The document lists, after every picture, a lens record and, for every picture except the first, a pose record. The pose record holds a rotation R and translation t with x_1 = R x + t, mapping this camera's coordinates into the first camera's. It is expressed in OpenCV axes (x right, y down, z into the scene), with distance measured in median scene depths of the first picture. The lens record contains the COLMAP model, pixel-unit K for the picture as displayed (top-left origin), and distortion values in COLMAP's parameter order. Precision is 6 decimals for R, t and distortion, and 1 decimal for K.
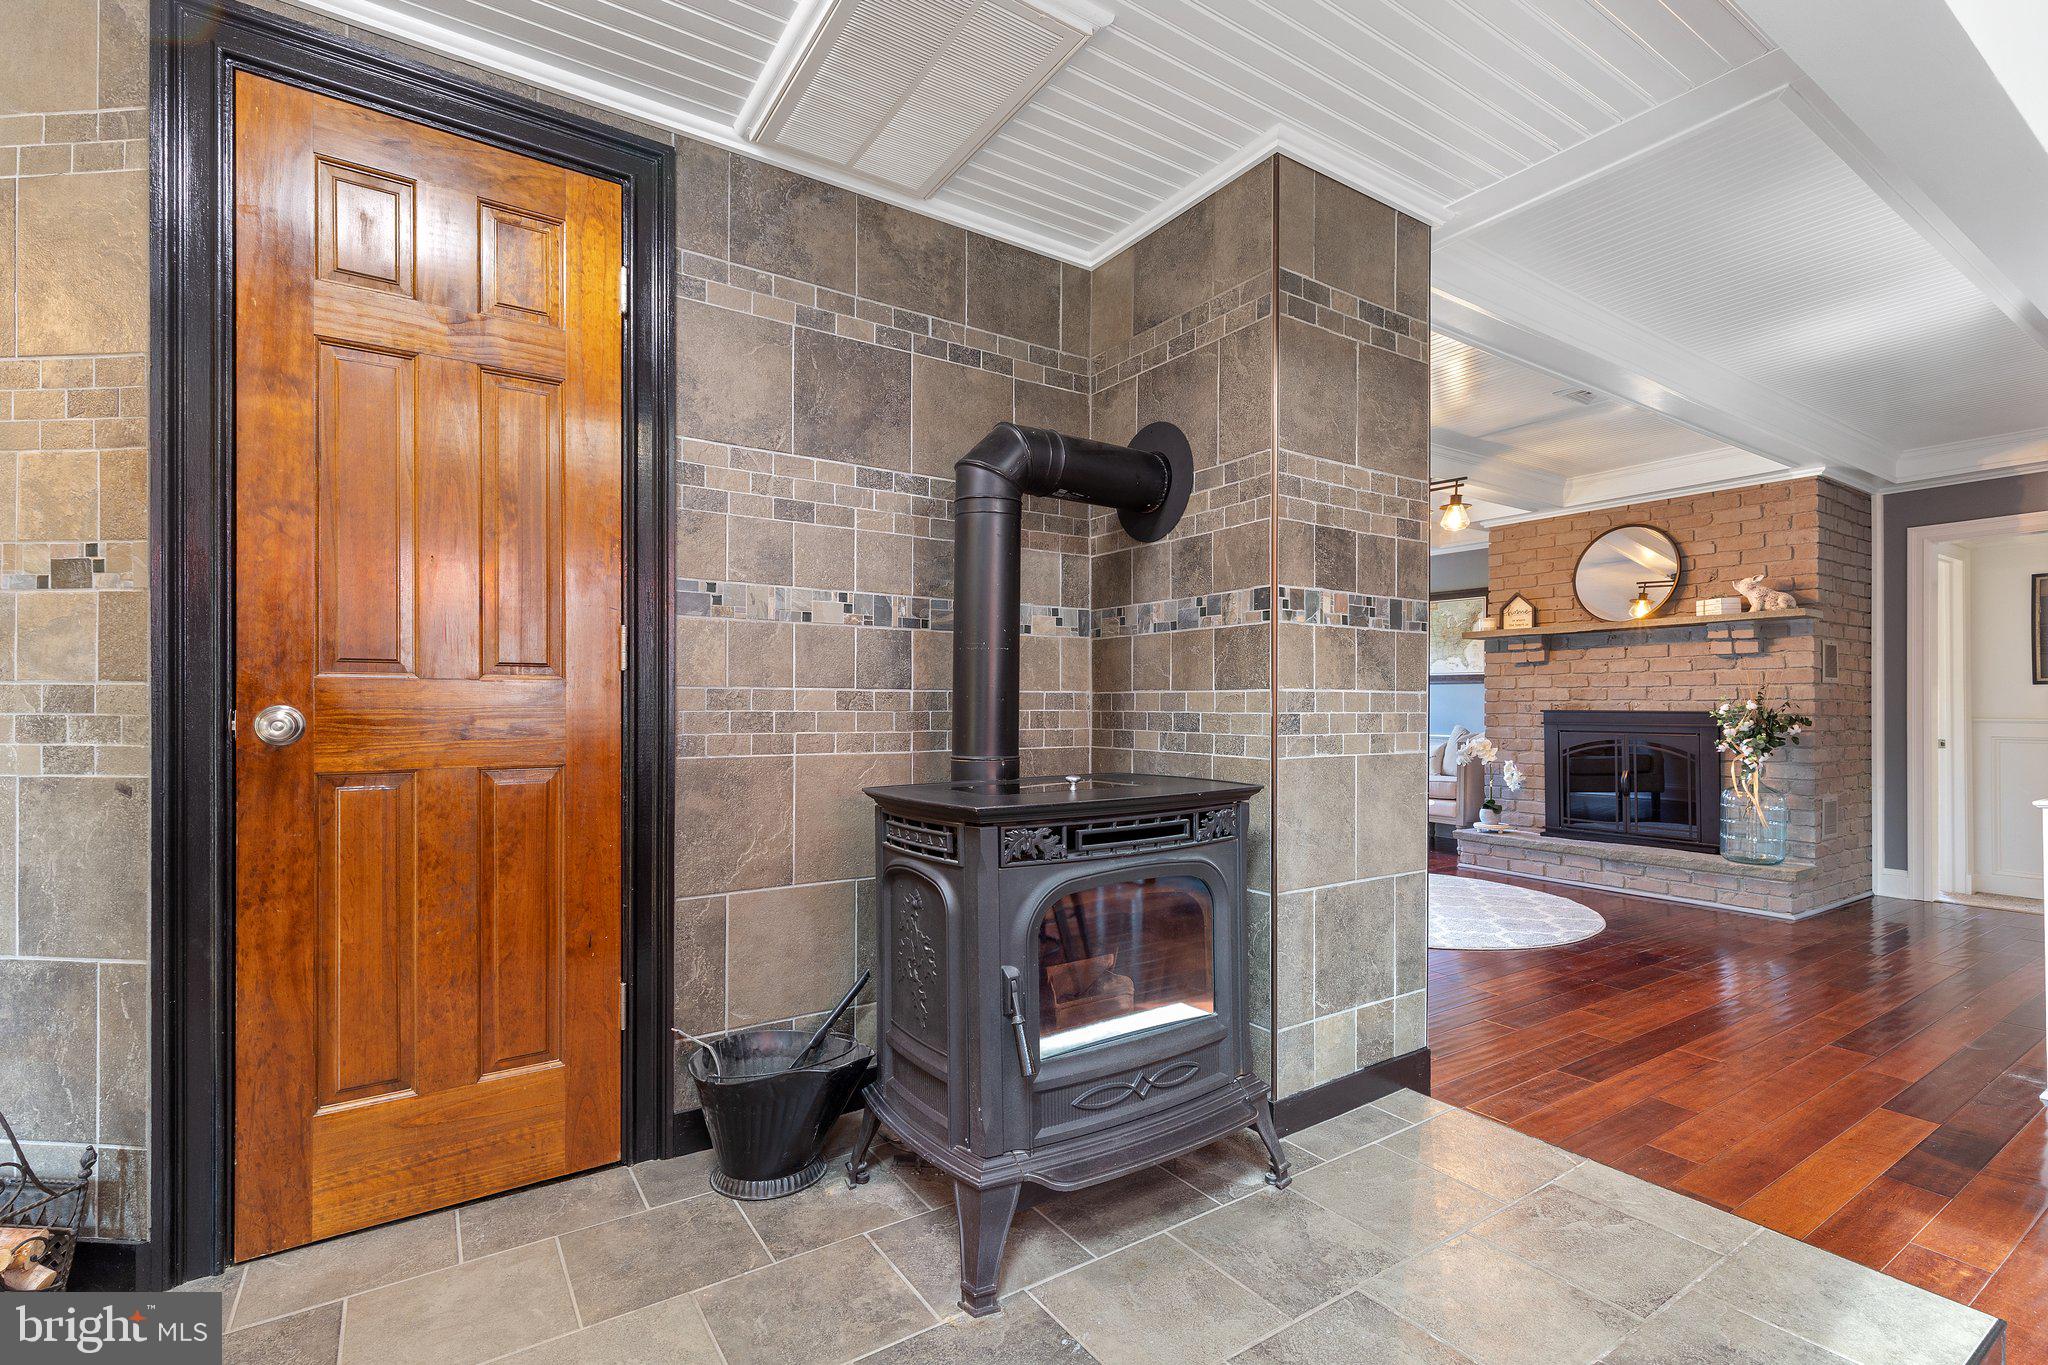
lens RADIAL K [[934.2, 0, 1033.6], [0, 934.2, 698.0], [0, 0, 1]] dist [0.002218, 0.000453]
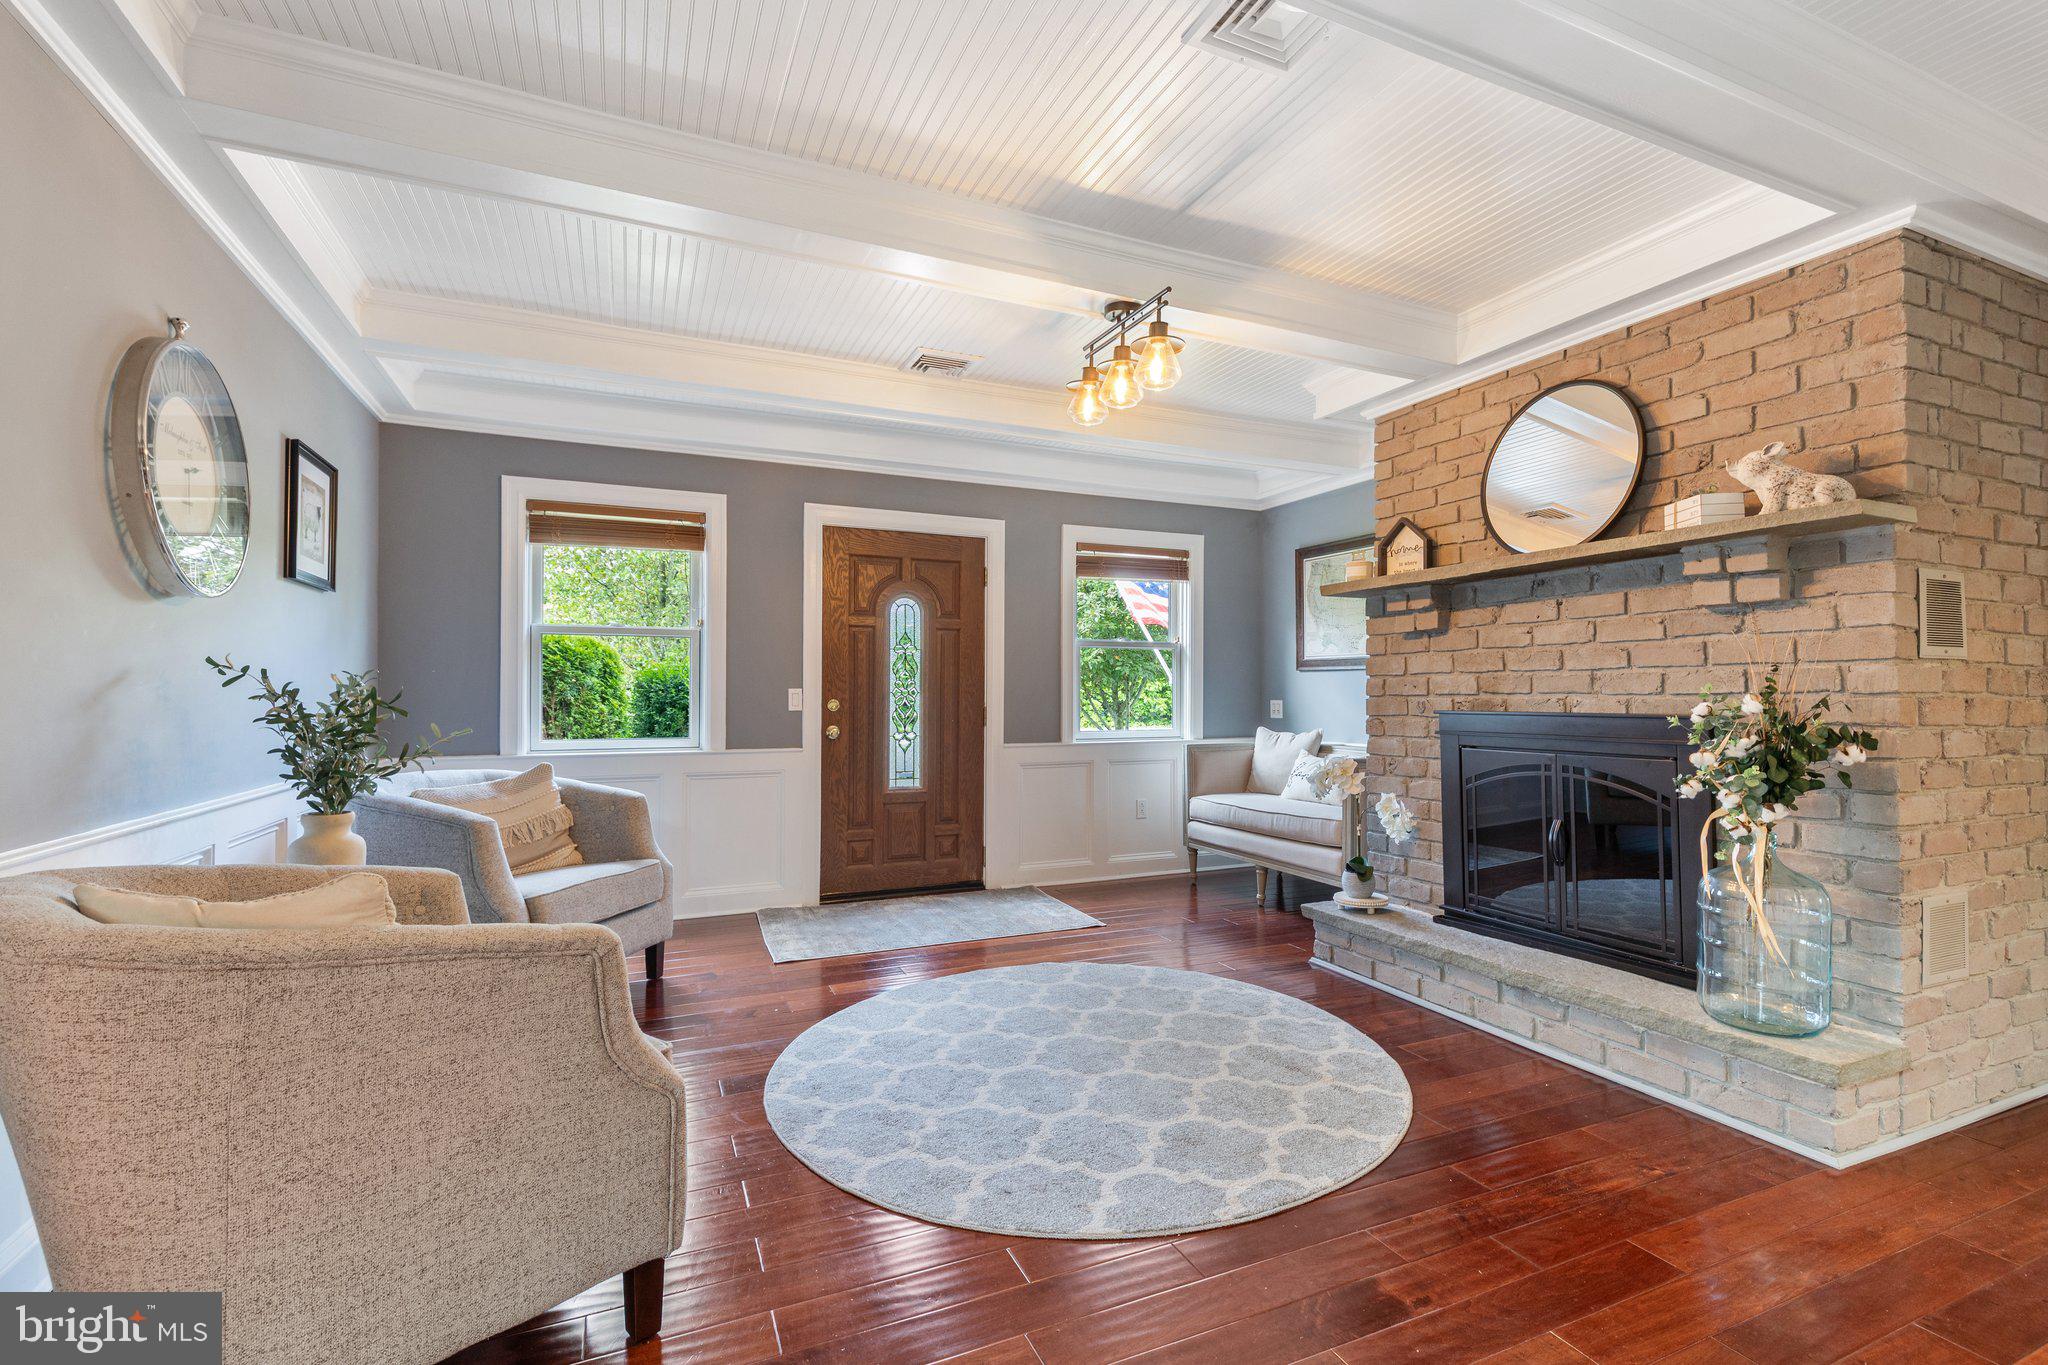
lens RADIAL K [[934.2, 0, 1022.0], [0, 934.2, 680.3], [0, 0, 1]] dist [0.002218, 0.000453]
pose [[0.986032, -0.004726, -0.166491, 0.440579], [0.003038, 0.999941, -0.010395, -0.001156], [0.166530, 0.009744, 0.985988, 0.422999]]
